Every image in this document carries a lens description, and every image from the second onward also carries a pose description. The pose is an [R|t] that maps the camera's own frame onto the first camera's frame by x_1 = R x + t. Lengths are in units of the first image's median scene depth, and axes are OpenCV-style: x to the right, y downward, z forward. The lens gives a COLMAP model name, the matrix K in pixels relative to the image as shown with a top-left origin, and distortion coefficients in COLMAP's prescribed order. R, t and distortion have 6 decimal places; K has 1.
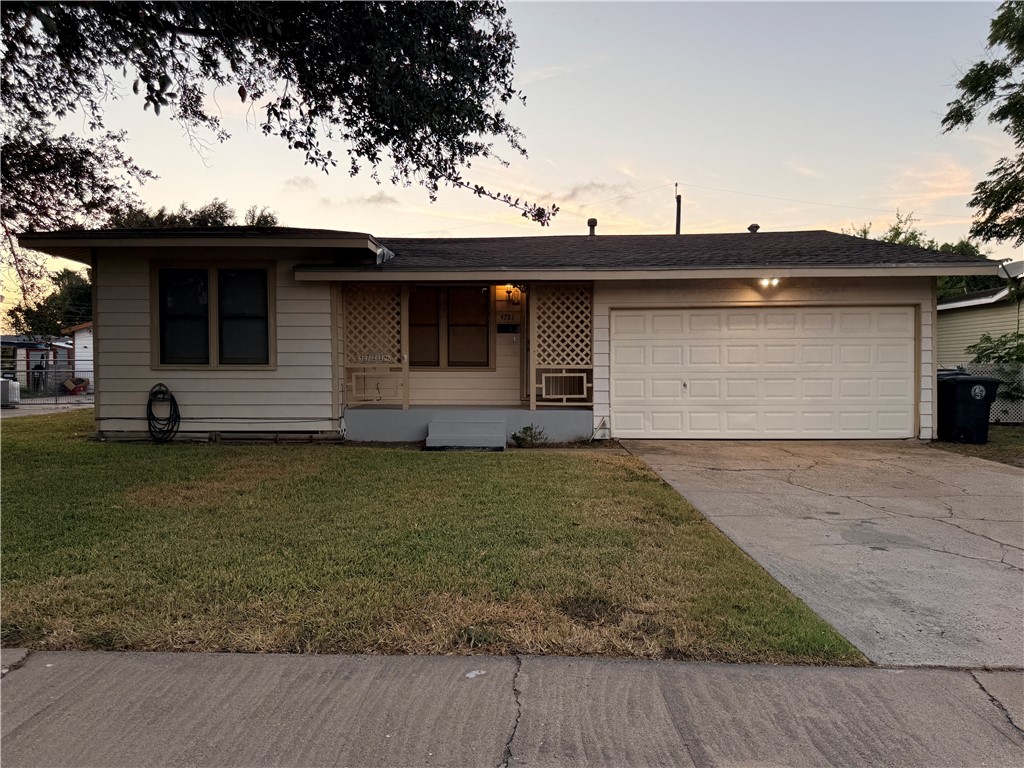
lens RADIAL K [[726.9, 0, 512.0], [0, 726.9, 384.0], [0, 0, 1]] dist [0.093259, -0.001802]
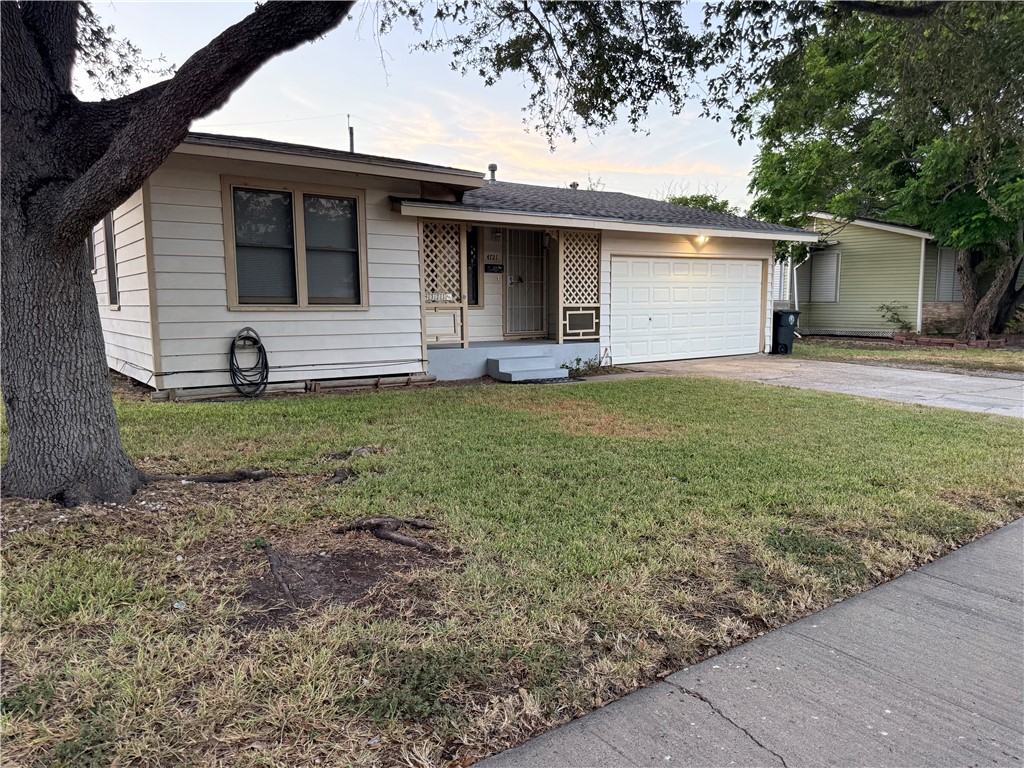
lens RADIAL K [[726.9, 0, 512.0], [0, 726.9, 384.0], [0, 0, 1]] dist [0.093259, -0.001802]
pose [[0.800887, -0.069971, 0.594713, -0.709918], [0.014298, 0.995101, 0.097824, -0.013795], [-0.598645, -0.069843, 0.797964, 0.141587]]
